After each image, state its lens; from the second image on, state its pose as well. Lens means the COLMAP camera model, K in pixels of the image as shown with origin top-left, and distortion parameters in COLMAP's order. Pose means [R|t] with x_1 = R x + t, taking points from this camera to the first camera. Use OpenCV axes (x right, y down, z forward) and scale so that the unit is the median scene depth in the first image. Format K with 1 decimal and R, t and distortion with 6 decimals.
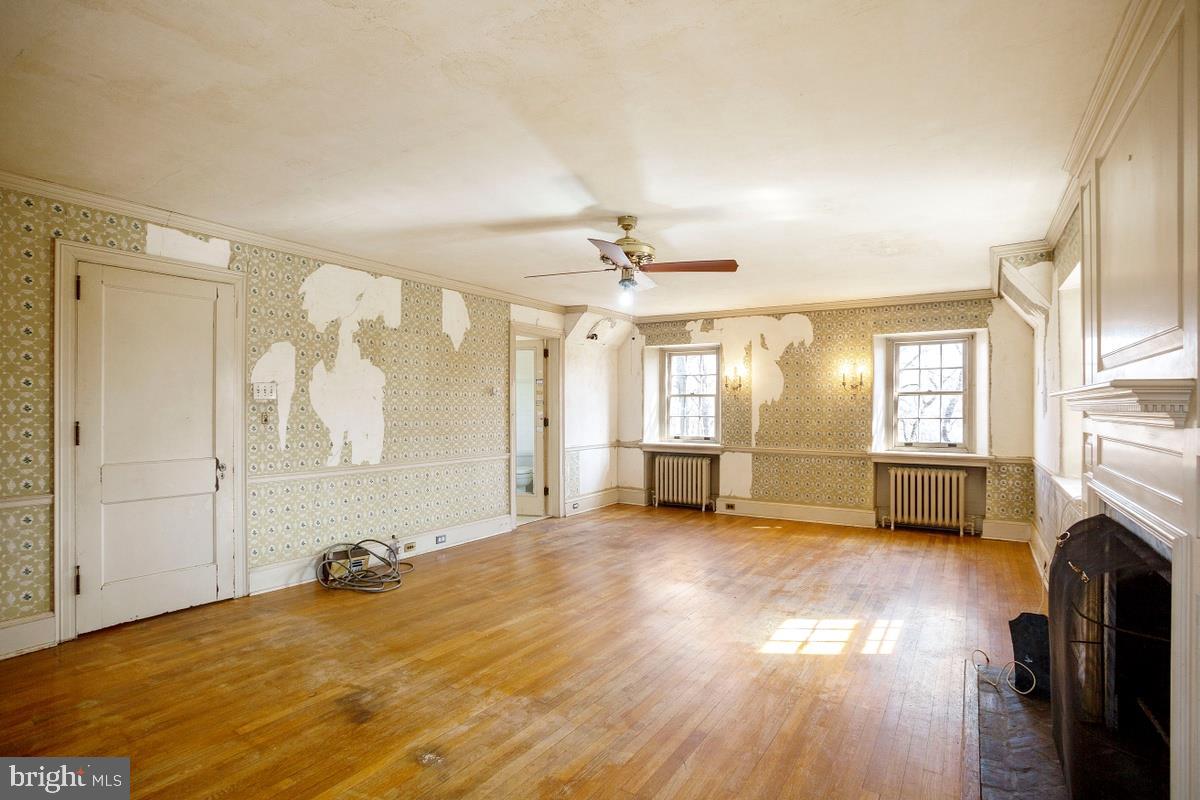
lens RADIAL K [[587.7, 0, 595.1], [0, 587.7, 398.1], [0, 0, 1]] dist [-0.085196, 0.038752]
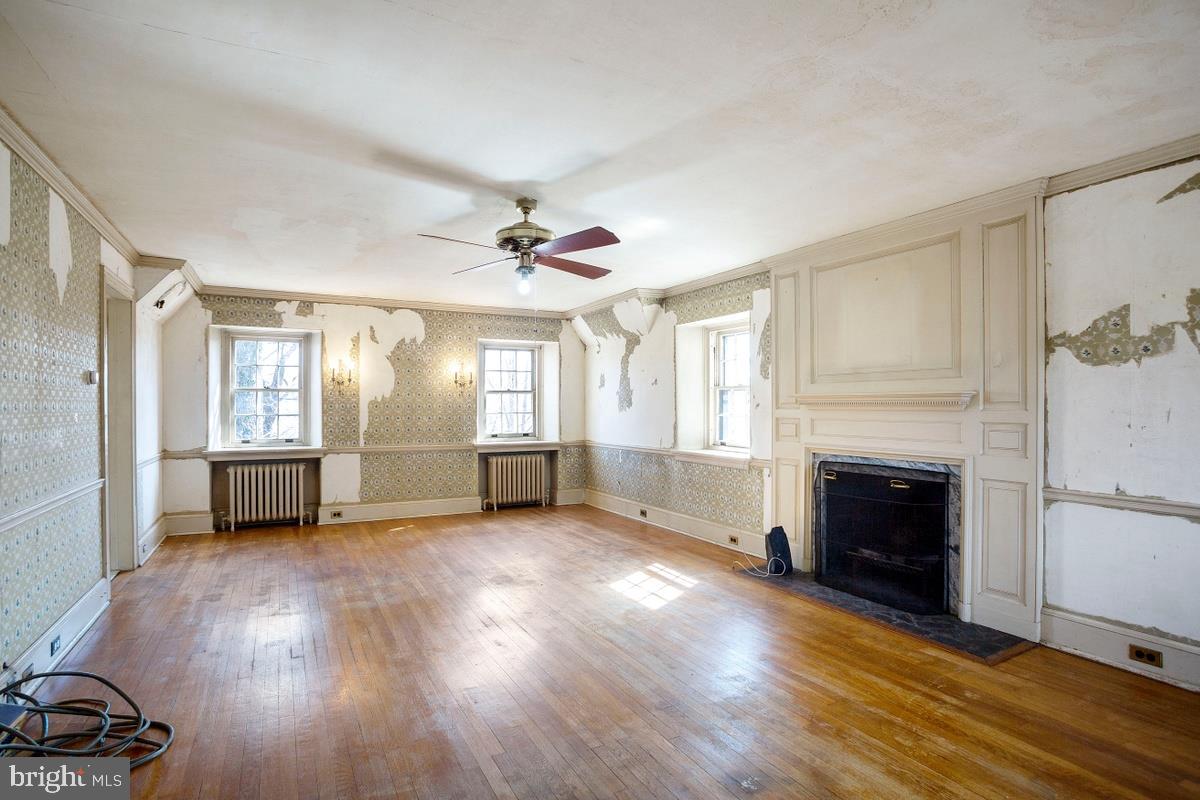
lens RADIAL K [[587.7, 0, 595.1], [0, 587.7, 398.1], [0, 0, 1]] dist [-0.085196, 0.038752]
pose [[0.494824, 0.005902, 0.868973, -0.364286], [-0.010898, 0.999940, -0.000586, 0.003092], [-0.868925, -0.009180, 0.494859, 0.229717]]
